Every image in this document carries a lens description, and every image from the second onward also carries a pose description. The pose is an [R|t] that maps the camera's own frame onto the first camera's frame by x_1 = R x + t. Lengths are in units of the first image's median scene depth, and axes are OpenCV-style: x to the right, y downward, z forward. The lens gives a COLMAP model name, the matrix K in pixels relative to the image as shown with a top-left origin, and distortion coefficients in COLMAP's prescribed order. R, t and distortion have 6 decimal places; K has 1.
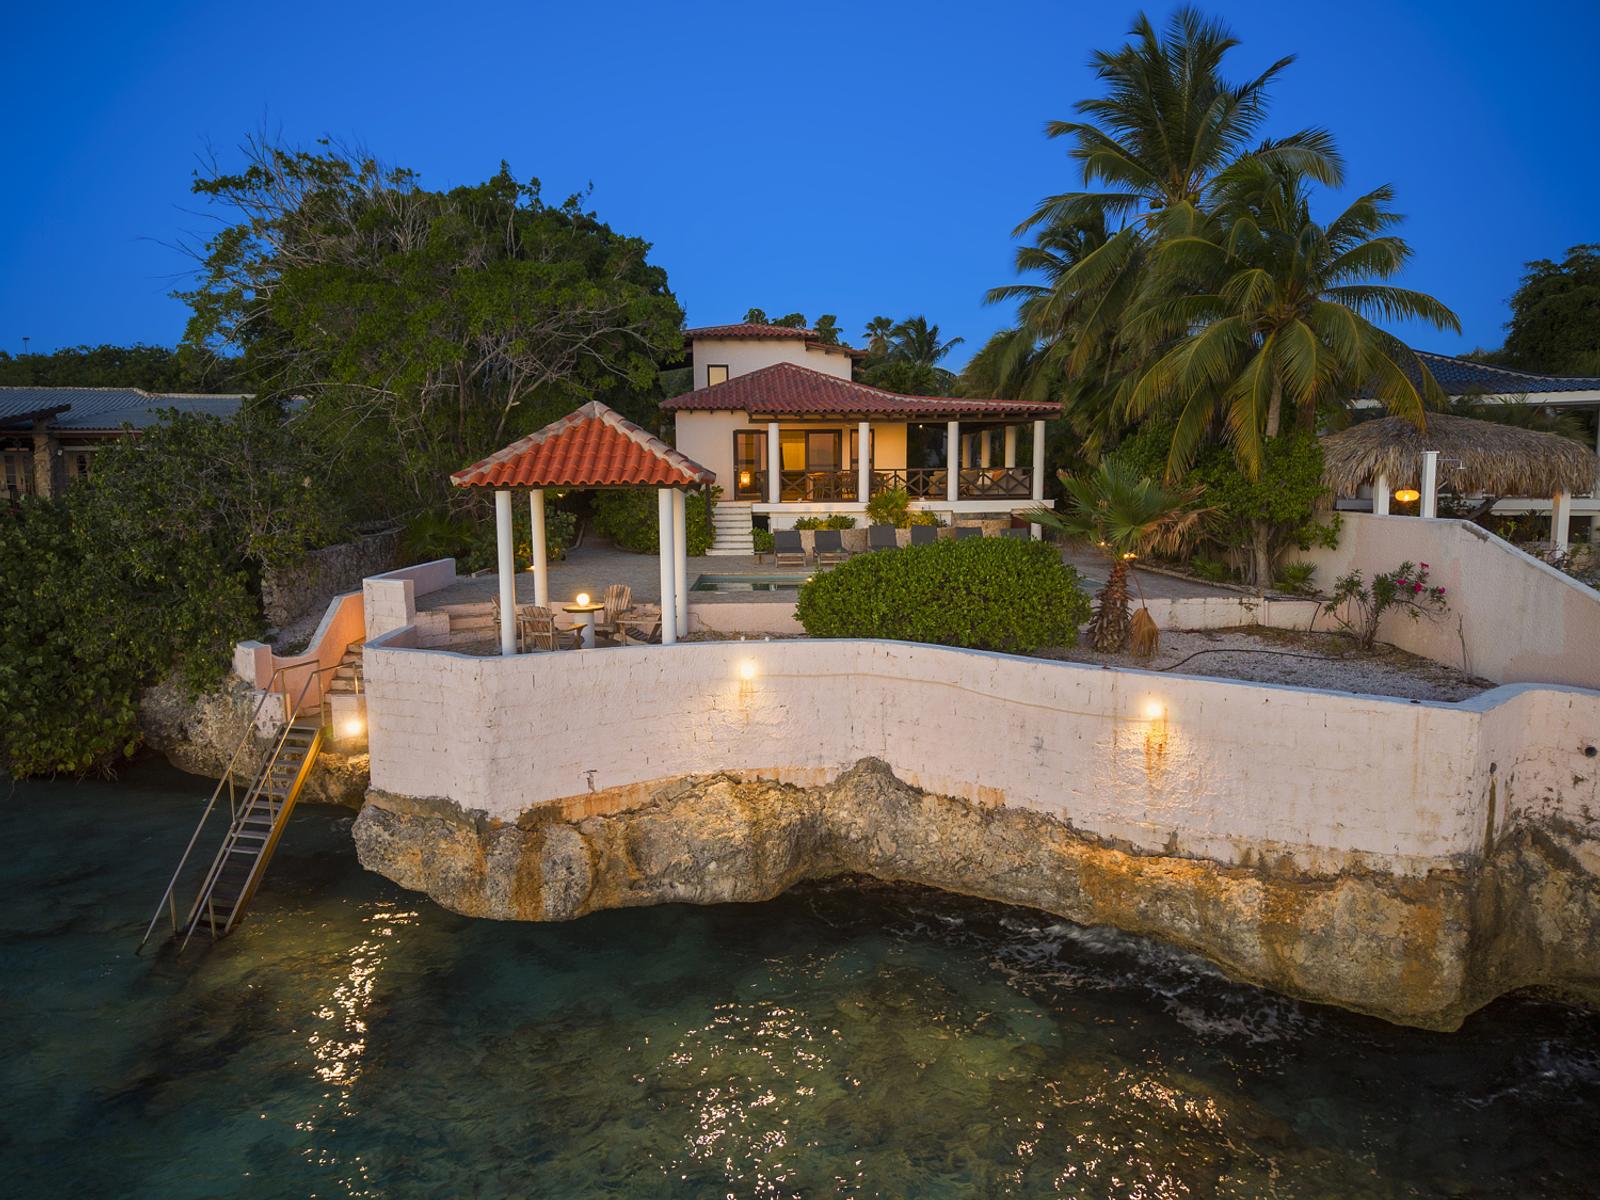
lens RADIAL K [[1092.0, 0, 800.0], [0, 1092.0, 600.0], [0, 0, 1]] dist [0.003672, -0.000870]
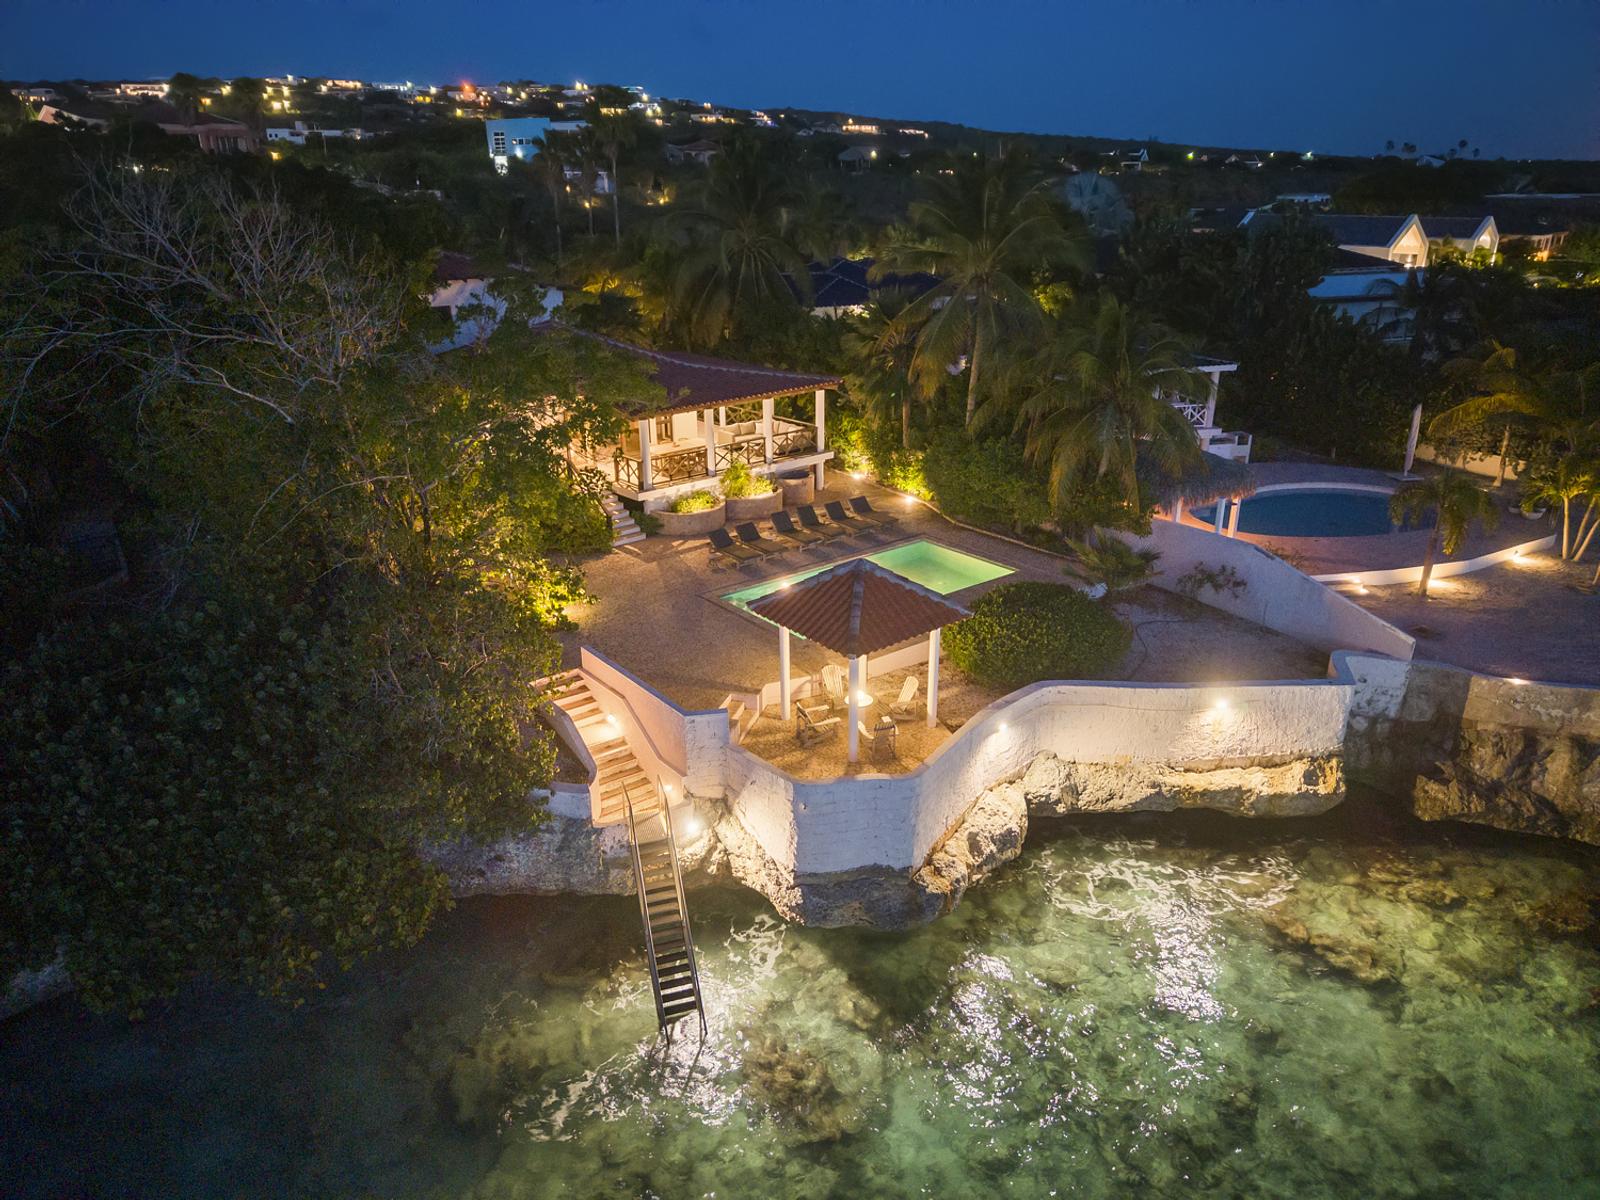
lens RADIAL K [[1092.0, 0, 800.0], [0, 1092.0, 600.0], [0, 0, 1]] dist [0.003672, -0.000870]
pose [[0.796514, -0.212469, 0.566059, -0.562130], [0.061647, 0.959882, 0.273544, -0.276135], [-0.601469, -0.182986, 0.777657, -0.009242]]
